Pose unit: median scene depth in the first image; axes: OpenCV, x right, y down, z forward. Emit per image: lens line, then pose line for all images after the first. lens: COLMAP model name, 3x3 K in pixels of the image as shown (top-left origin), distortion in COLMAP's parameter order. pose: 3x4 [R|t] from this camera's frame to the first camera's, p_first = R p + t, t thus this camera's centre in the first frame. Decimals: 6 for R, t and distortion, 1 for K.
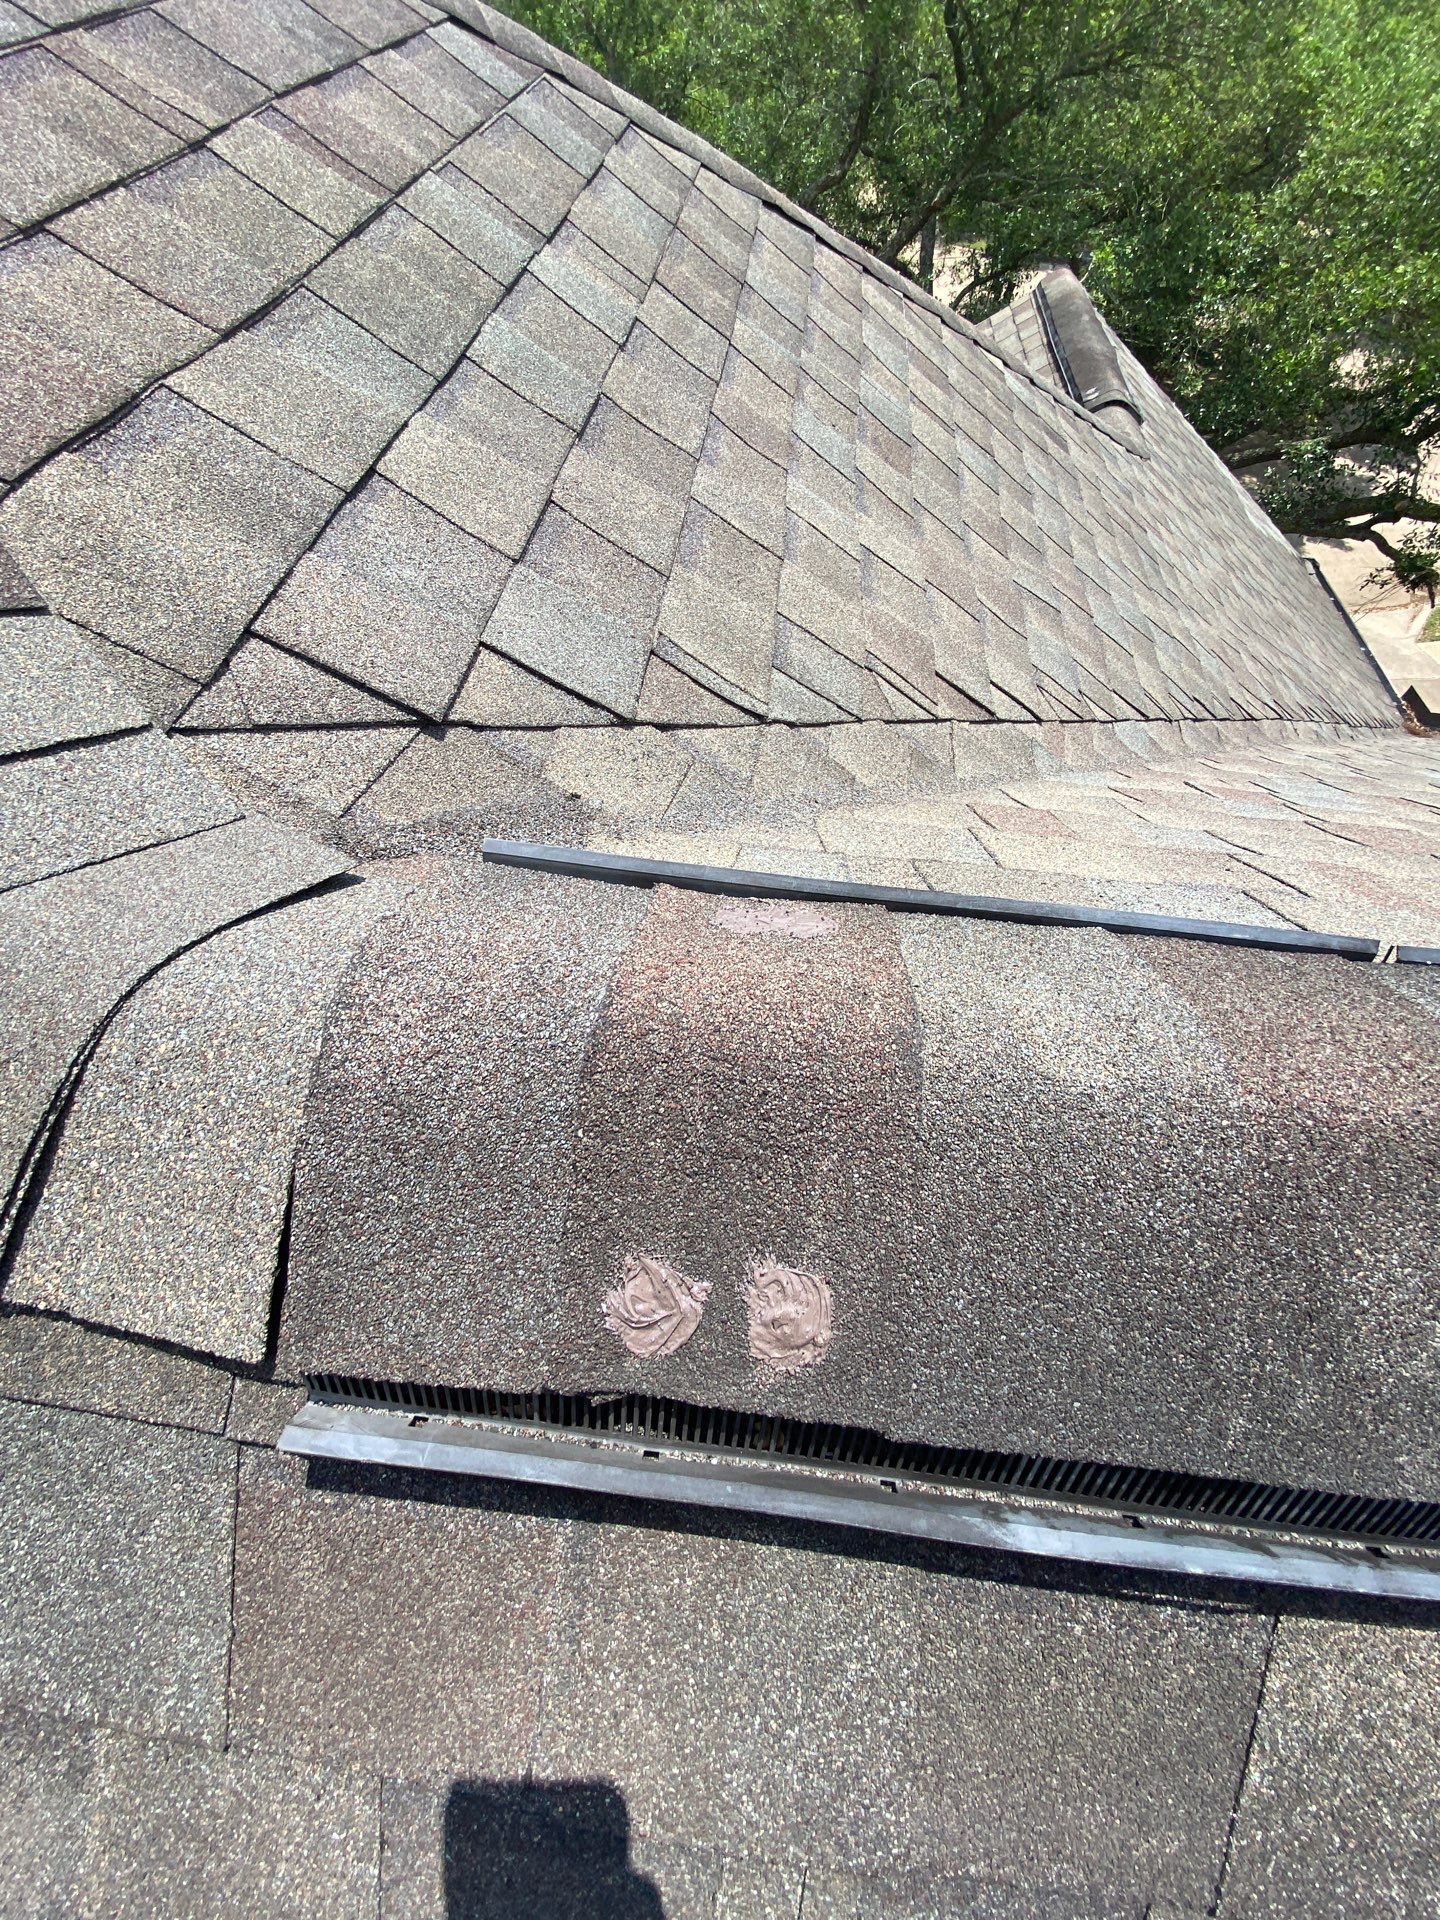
lens RADIAL K [[779.3, 0, 729.2], [0, 779.3, 951.6], [0, 0, 1]] dist [-0.001031, -0.010869]
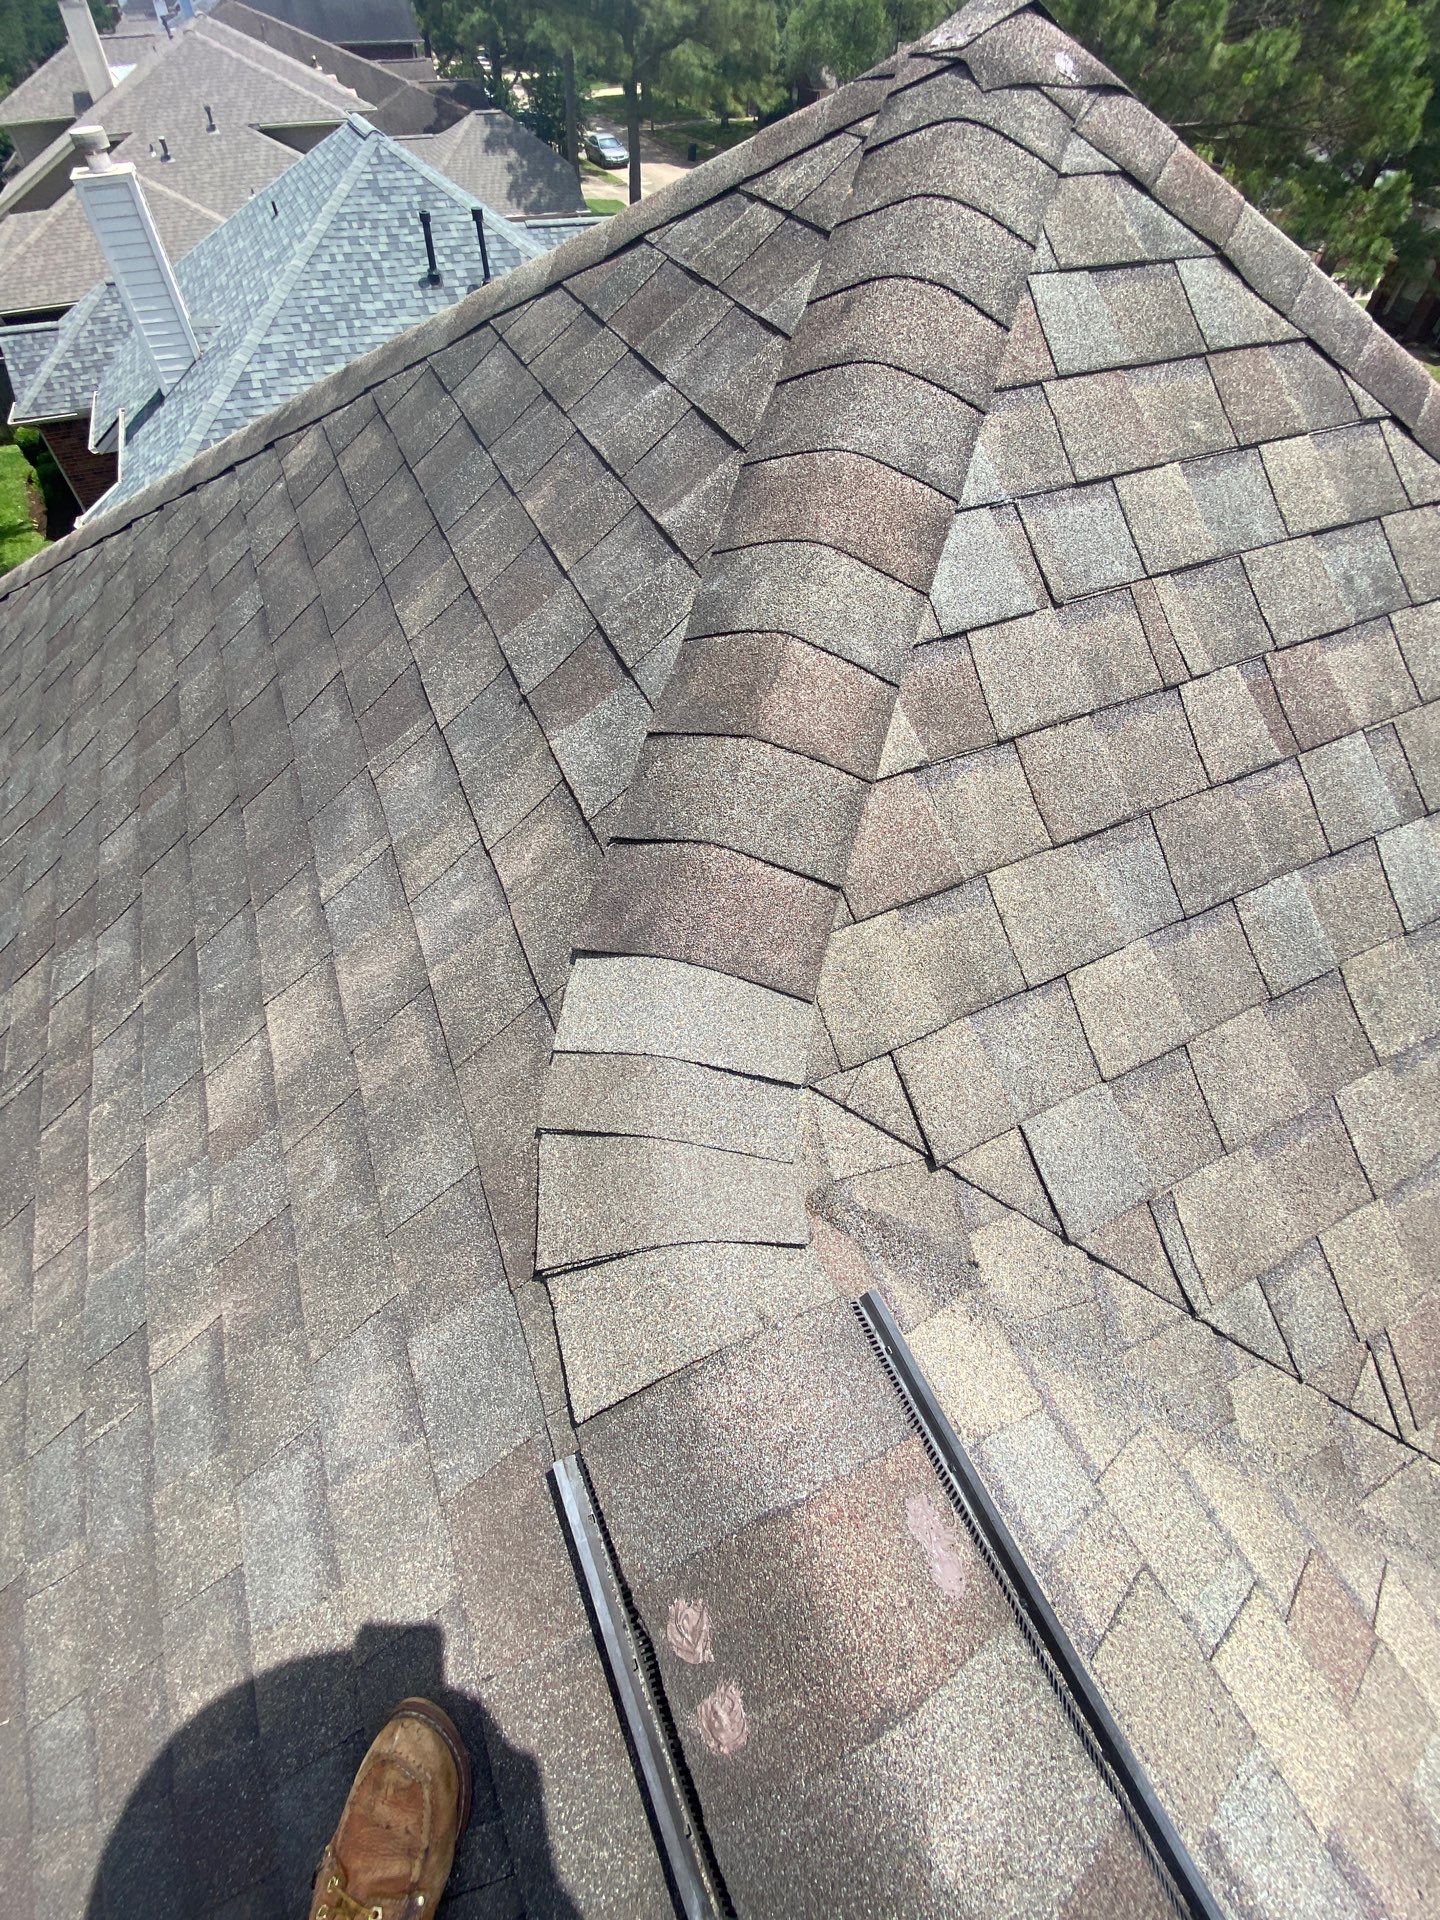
lens RADIAL K [[779.3, 0, 708.5], [0, 779.3, 944.3], [0, 0, 1]] dist [-0.001031, -0.010869]
pose [[0.512697, 0.667338, -0.540187, -0.090802], [-0.710680, 0.682887, 0.169113, -0.532010], [0.481742, 0.297197, 0.824378, -0.518191]]
